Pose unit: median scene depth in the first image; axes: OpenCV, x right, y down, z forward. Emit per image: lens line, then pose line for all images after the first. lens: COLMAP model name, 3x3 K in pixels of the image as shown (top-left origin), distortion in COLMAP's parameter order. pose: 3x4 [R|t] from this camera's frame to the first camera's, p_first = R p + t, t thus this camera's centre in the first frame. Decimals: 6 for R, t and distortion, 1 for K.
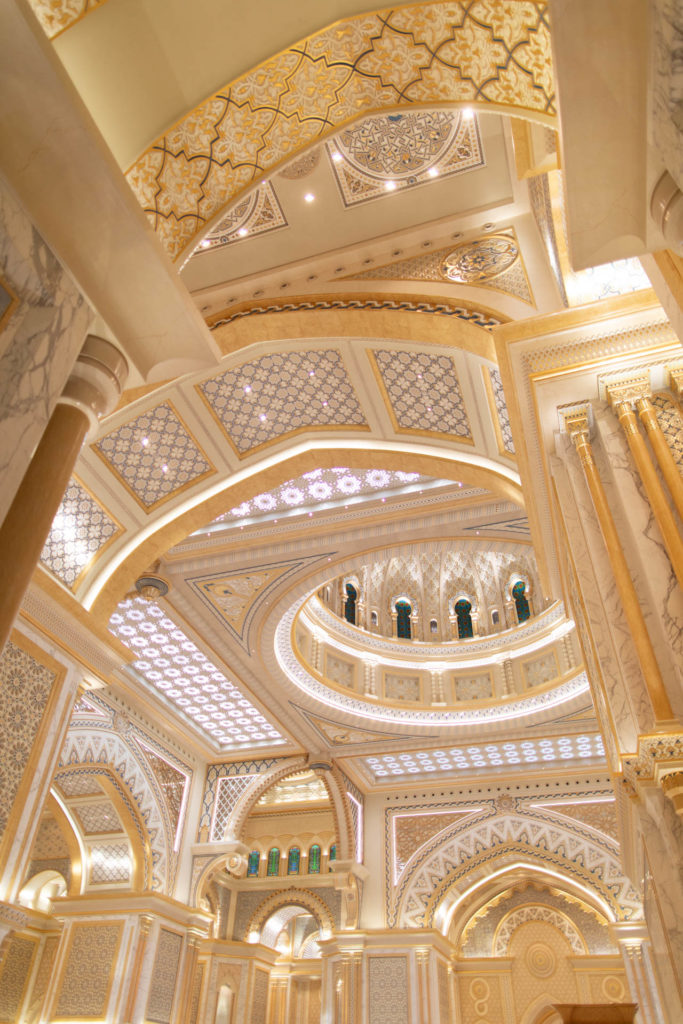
lens RADIAL K [[683.7, 0, 343.4], [0, 683.7, 513.6], [0, 0, 1]] dist [0.000840, -0.002411]
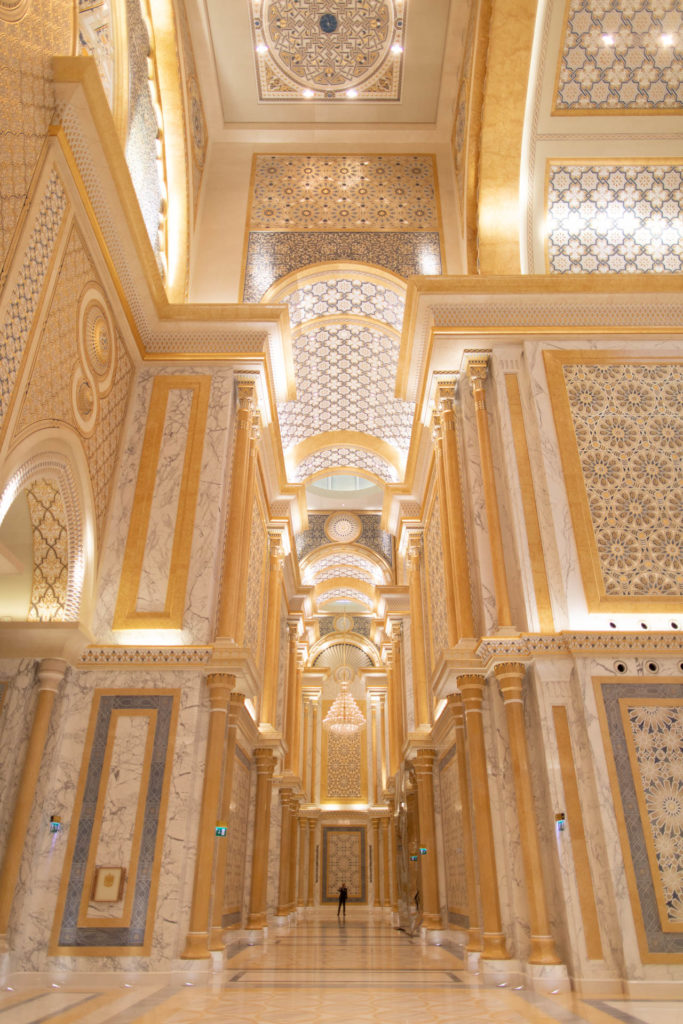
lens RADIAL K [[683.7, 0, 340.4], [0, 683.7, 513.9], [0, 0, 1]] dist [0.000840, -0.002411]
pose [[0.313210, -0.484901, -0.816560, -0.050252], [0.628283, 0.750566, -0.204720, 0.216245], [0.712151, -0.448911, 0.539741, 0.243653]]
